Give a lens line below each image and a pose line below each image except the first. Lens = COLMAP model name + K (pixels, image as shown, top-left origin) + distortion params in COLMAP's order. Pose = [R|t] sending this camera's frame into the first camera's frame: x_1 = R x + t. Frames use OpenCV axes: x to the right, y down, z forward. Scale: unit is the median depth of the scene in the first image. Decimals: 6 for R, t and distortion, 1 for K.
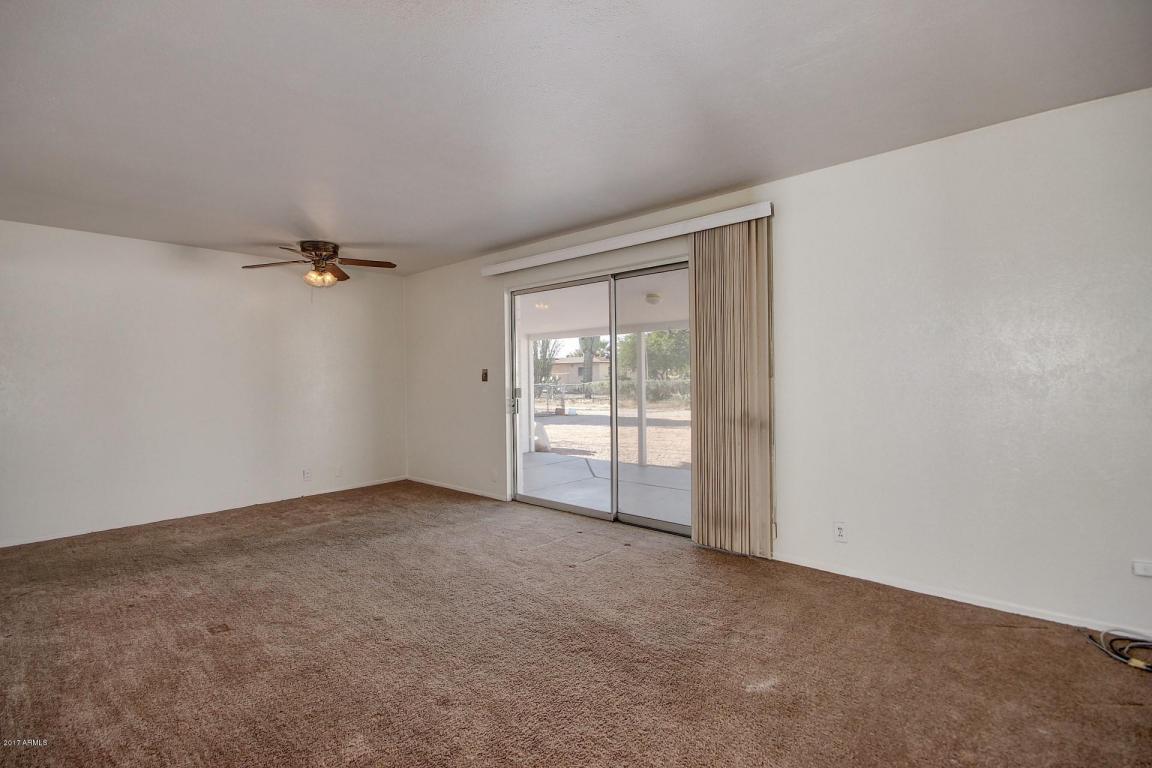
lens RADIAL K [[548.0, 0, 567.8], [0, 548.0, 378.4], [0, 0, 1]] dist [0.027583, -0.004129]
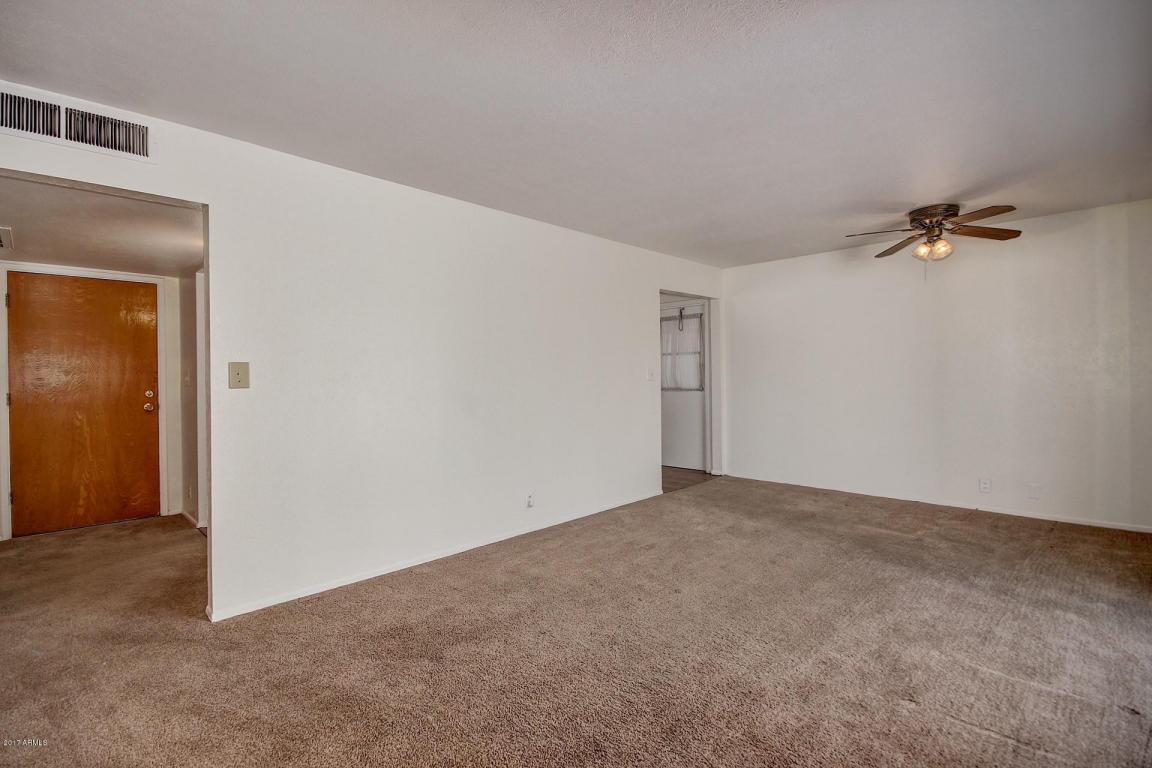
lens RADIAL K [[548.0, 0, 571.8], [0, 548.0, 378.0], [0, 0, 1]] dist [0.027583, -0.004129]
pose [[-0.061204, 0.016521, -0.997989, 0.525943], [0.009966, 0.999823, 0.015940, -0.004760], [0.998076, -0.008971, -0.061358, 0.602749]]
